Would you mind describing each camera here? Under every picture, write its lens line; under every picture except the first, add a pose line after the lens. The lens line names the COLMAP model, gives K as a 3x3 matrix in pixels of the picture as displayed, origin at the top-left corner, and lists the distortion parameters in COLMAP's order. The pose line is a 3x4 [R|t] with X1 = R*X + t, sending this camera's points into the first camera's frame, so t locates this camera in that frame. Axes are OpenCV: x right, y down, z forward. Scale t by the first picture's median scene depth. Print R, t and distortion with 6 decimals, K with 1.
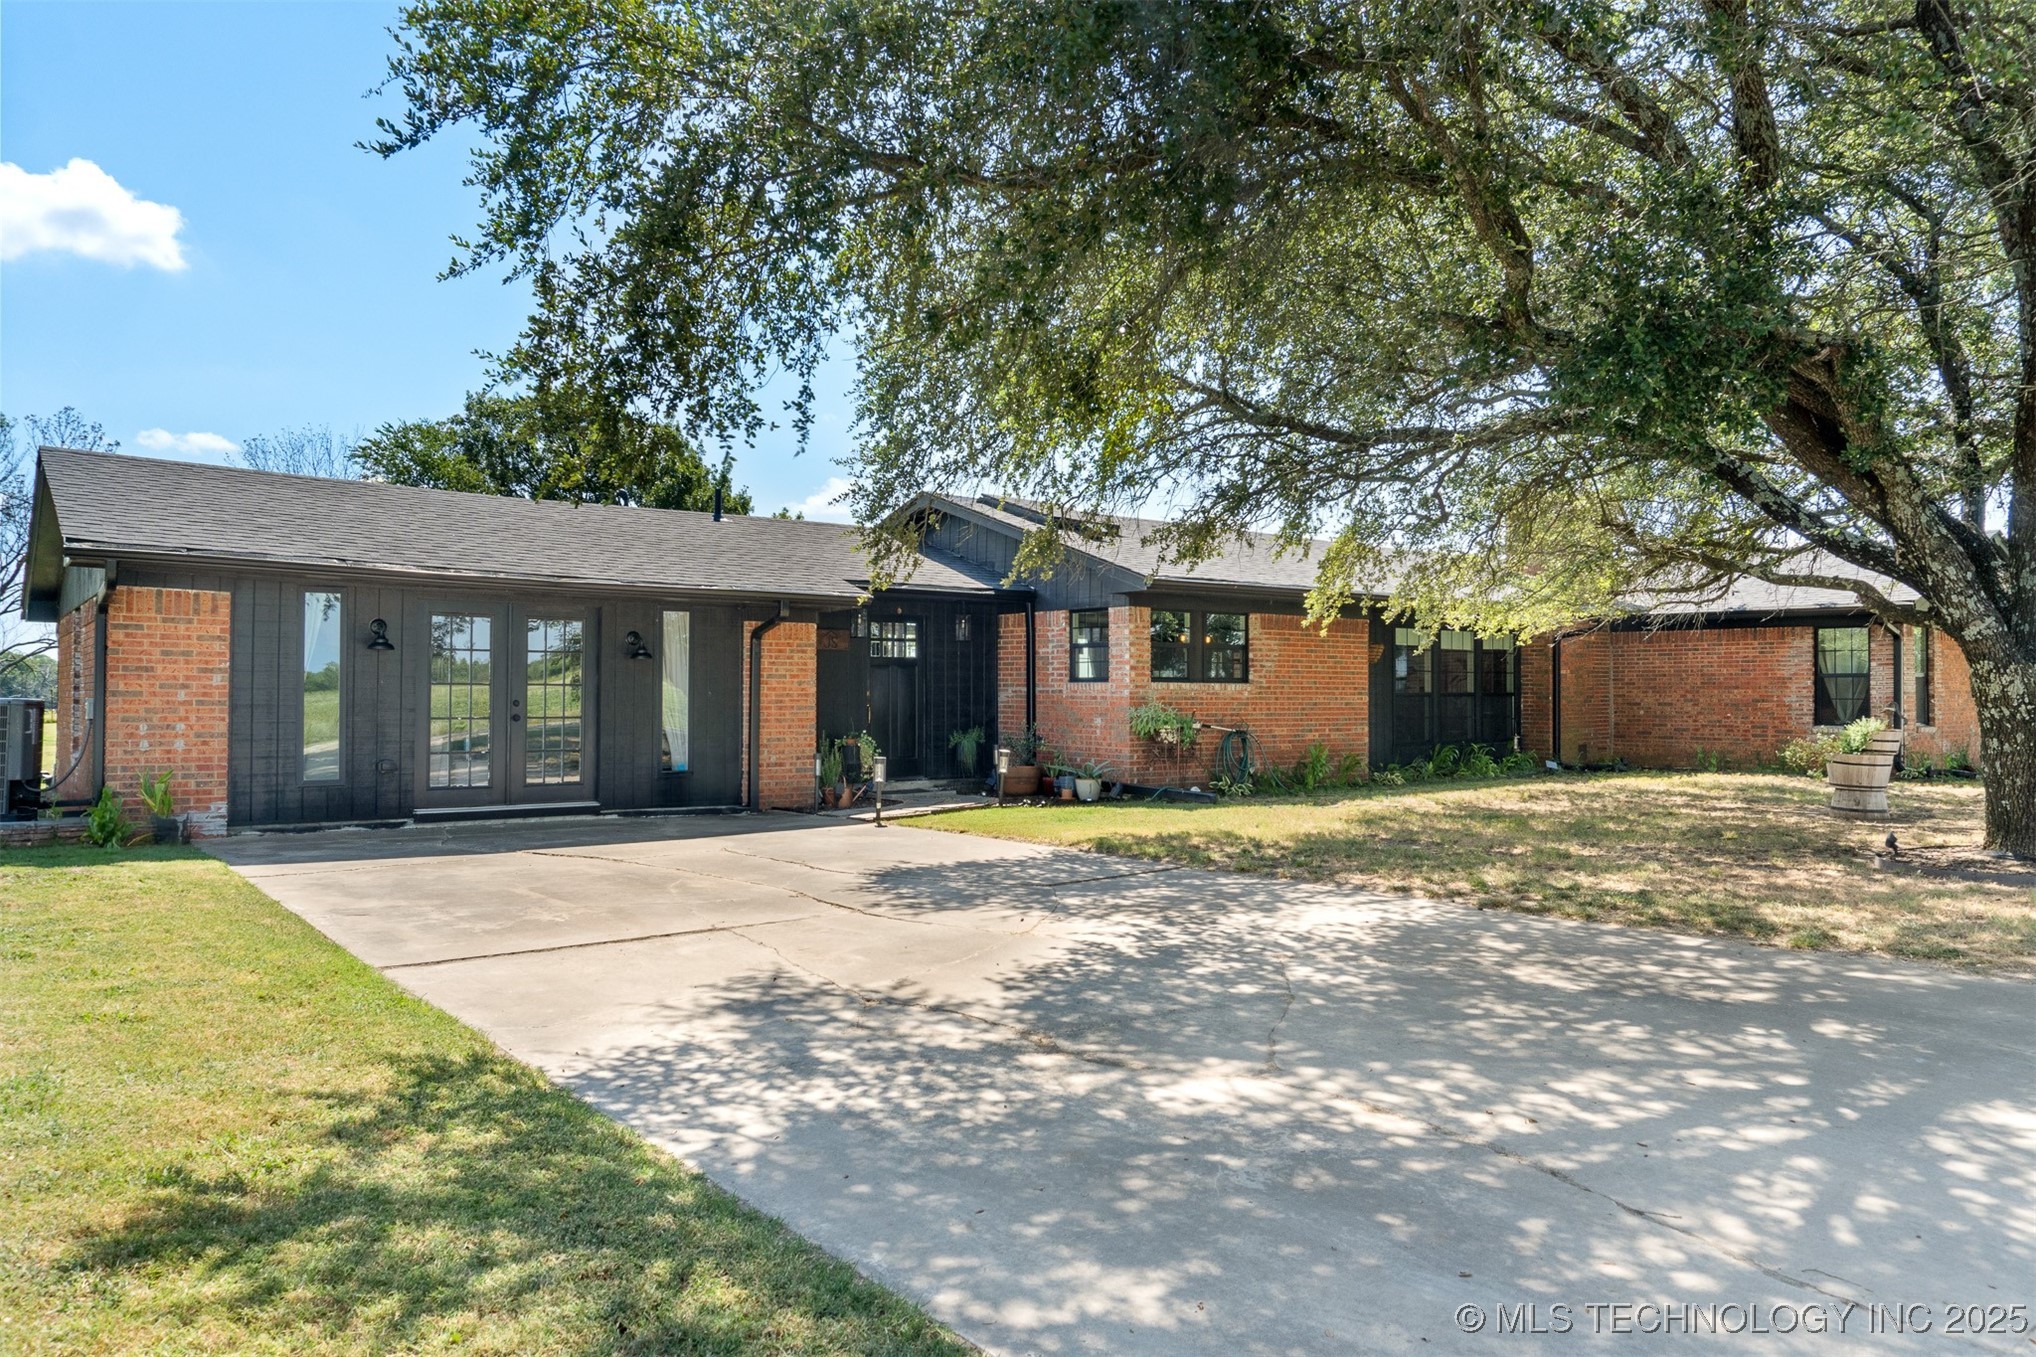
lens RADIAL K [[1375.2, 0, 1048.5], [0, 1375.2, 671.0], [0, 0, 1]] dist [-0.012076, -0.011100]
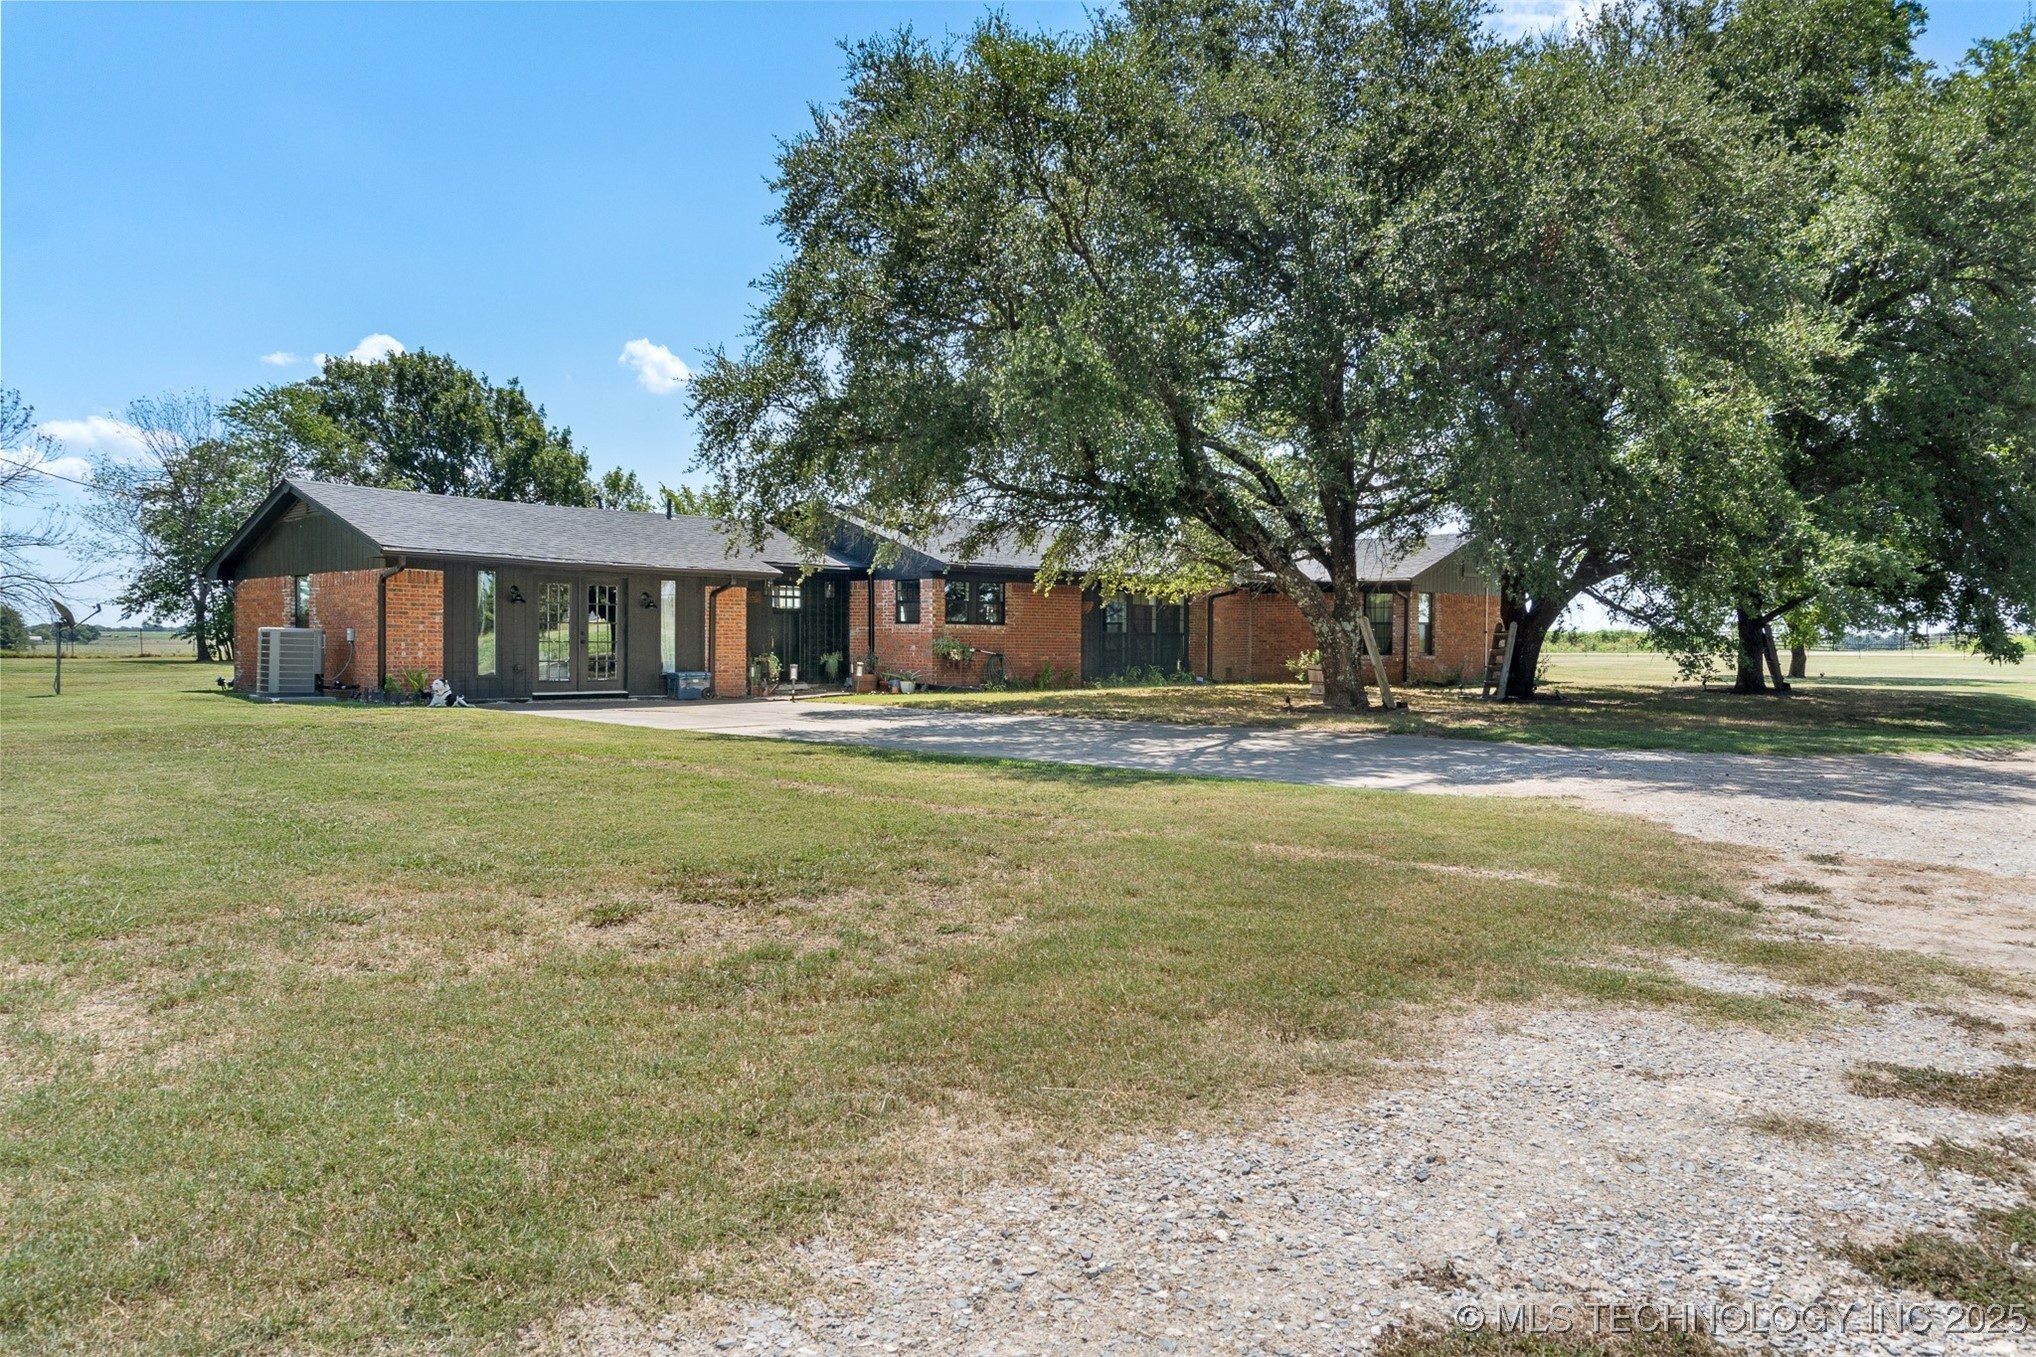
lens RADIAL K [[1375.2, 0, 1022.3], [0, 1375.2, 674.6], [0, 0, 1]] dist [-0.012076, -0.011100]
pose [[0.992098, 0.002093, 0.125449, -0.045467], [-0.007422, 0.999089, 0.042024, -0.001581], [-0.125247, -0.042623, 0.991210, -0.730325]]
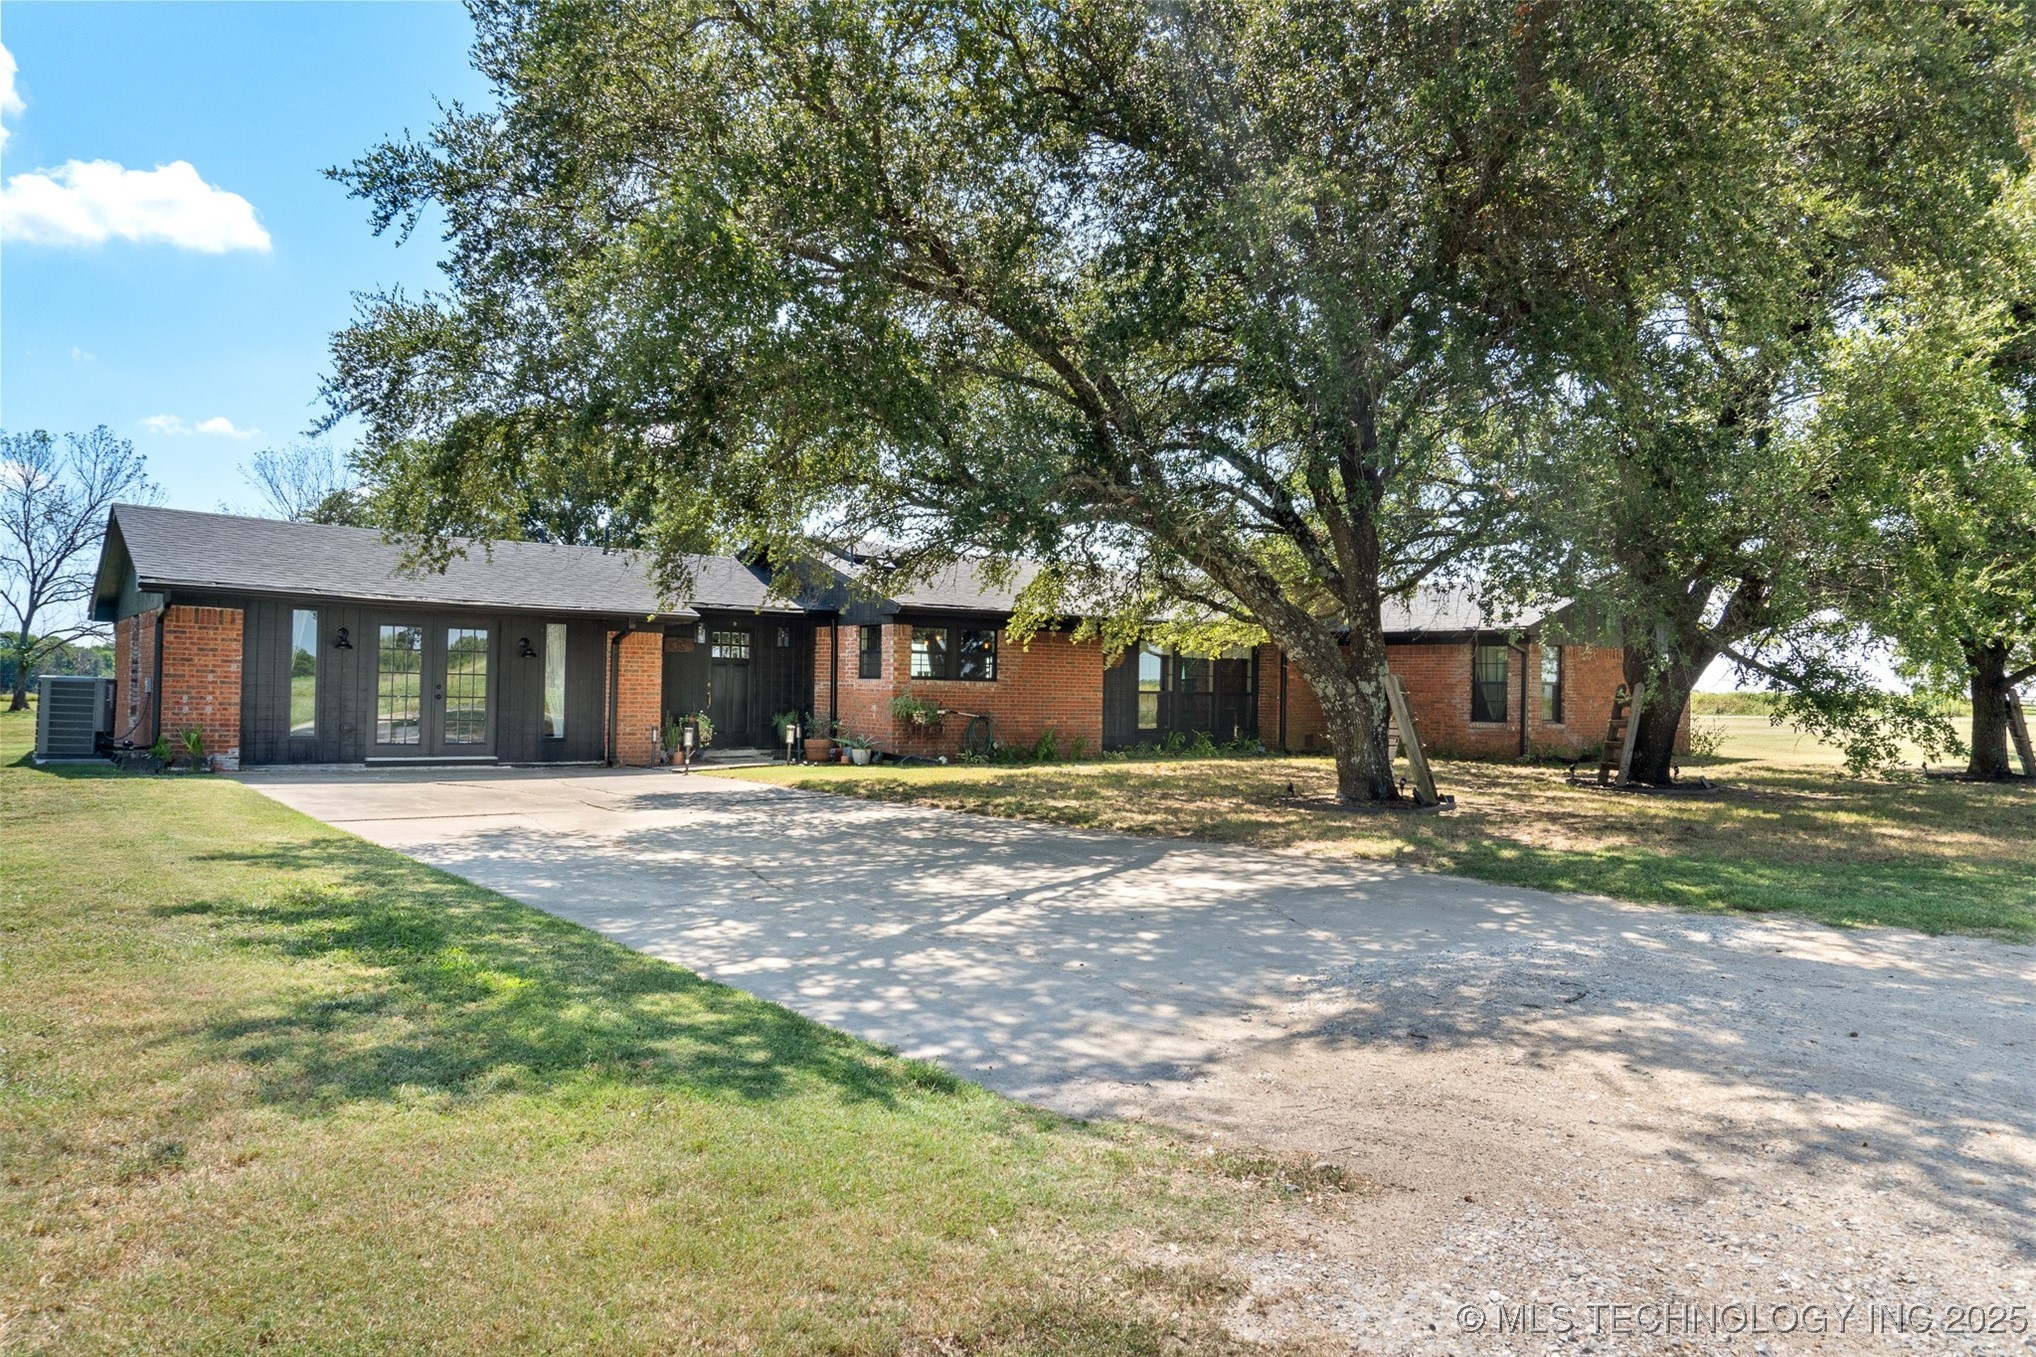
lens RADIAL K [[1375.2, 0, 1038.1], [0, 1375.2, 673.9], [0, 0, 1]] dist [-0.012076, -0.011100]
pose [[0.999825, 0.015432, -0.010605, 0.229878], [-0.015400, 0.999877, 0.003113, -0.003704], [0.010651, -0.002949, 0.999939, -0.389018]]
